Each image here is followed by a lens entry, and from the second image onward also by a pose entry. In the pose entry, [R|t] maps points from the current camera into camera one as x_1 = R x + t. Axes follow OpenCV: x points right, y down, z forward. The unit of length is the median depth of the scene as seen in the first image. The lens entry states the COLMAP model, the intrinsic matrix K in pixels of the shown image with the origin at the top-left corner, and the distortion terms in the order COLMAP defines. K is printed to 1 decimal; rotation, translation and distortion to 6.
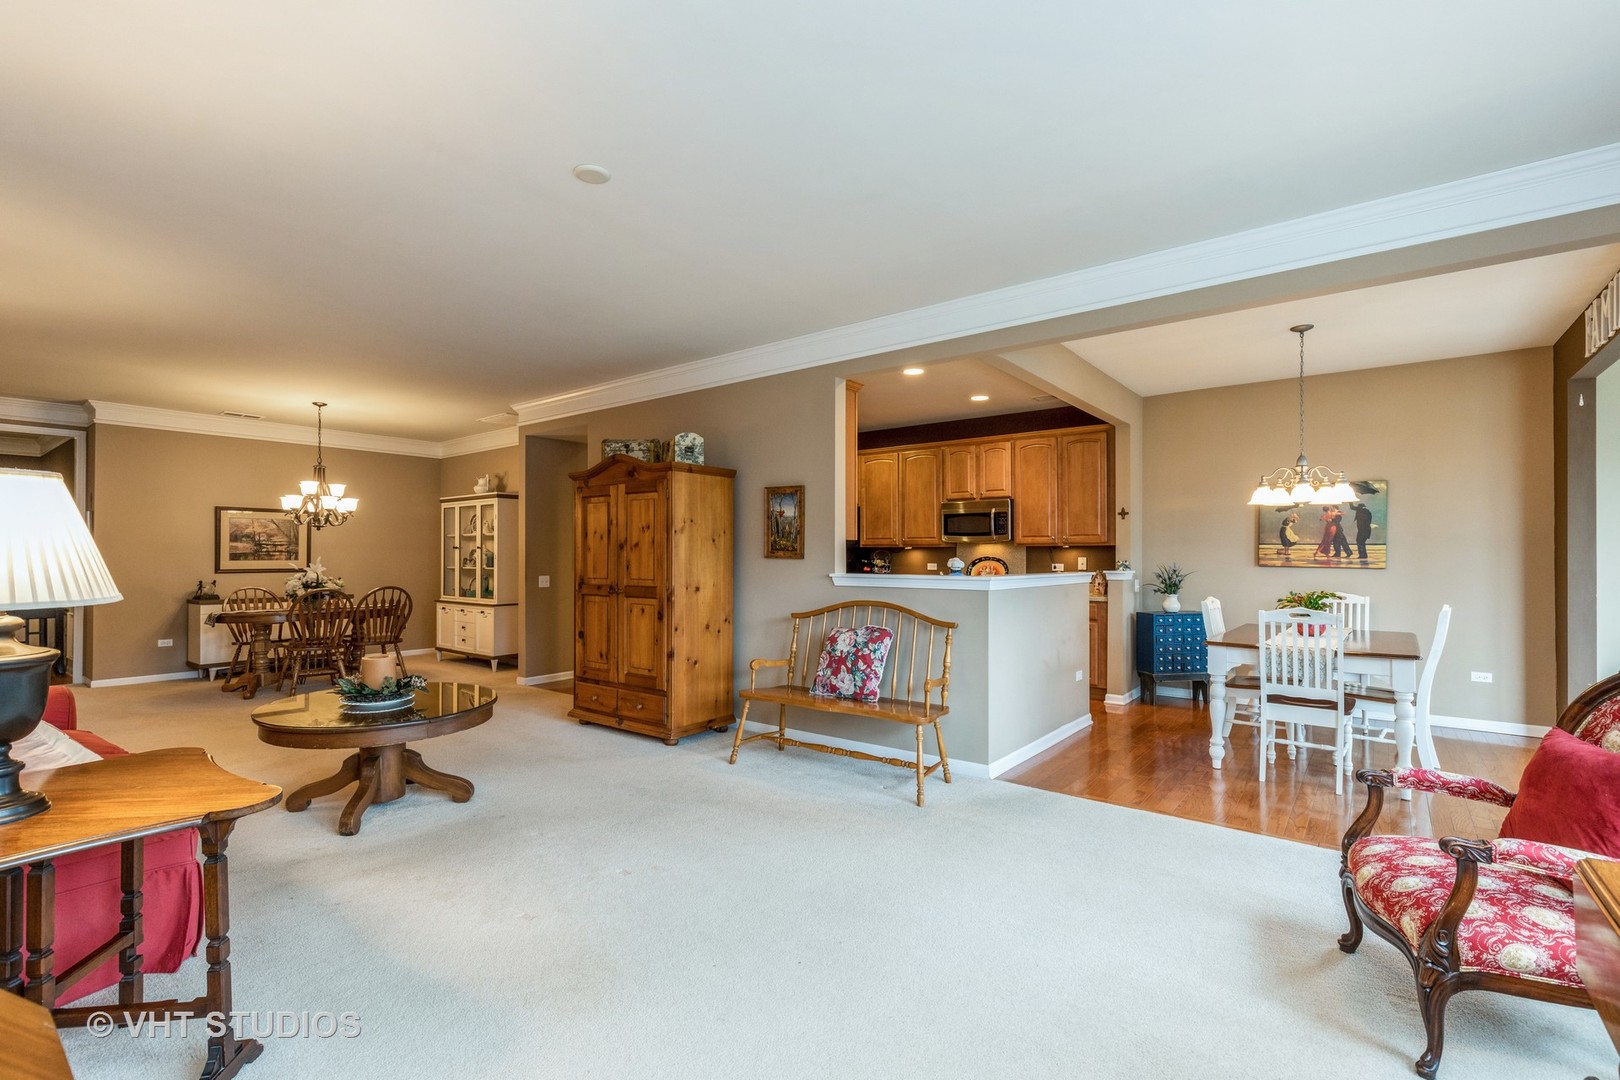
lens RADIAL K [[728.9, 0, 817.3], [0, 728.9, 552.1], [0, 0, 1]] dist [0.000775, -0.002569]
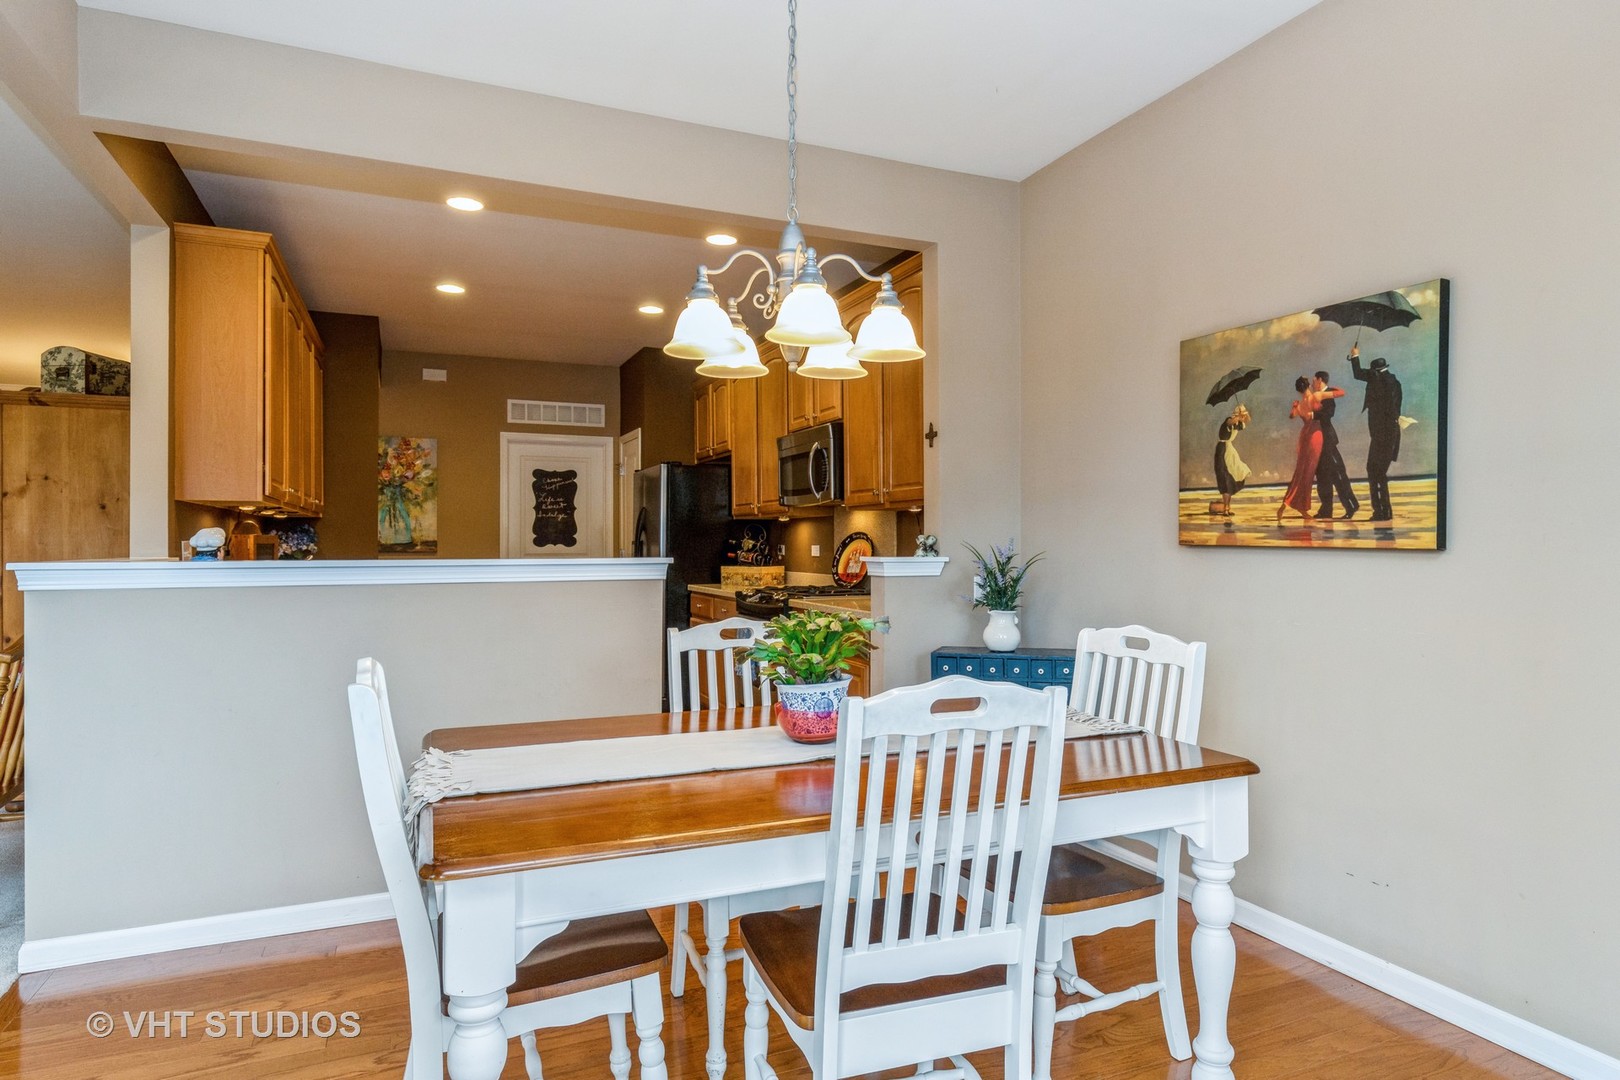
lens RADIAL K [[935.7, 0, 823.6], [0, 935.7, 537.4], [0, 0, 1]] dist [0.006473, 0.000933]
pose [[0.881149, -0.008017, -0.472771, 0.727998], [0.008366, 0.999964, -0.001363, 0.014755], [0.472765, -0.002754, 0.881184, 0.496462]]
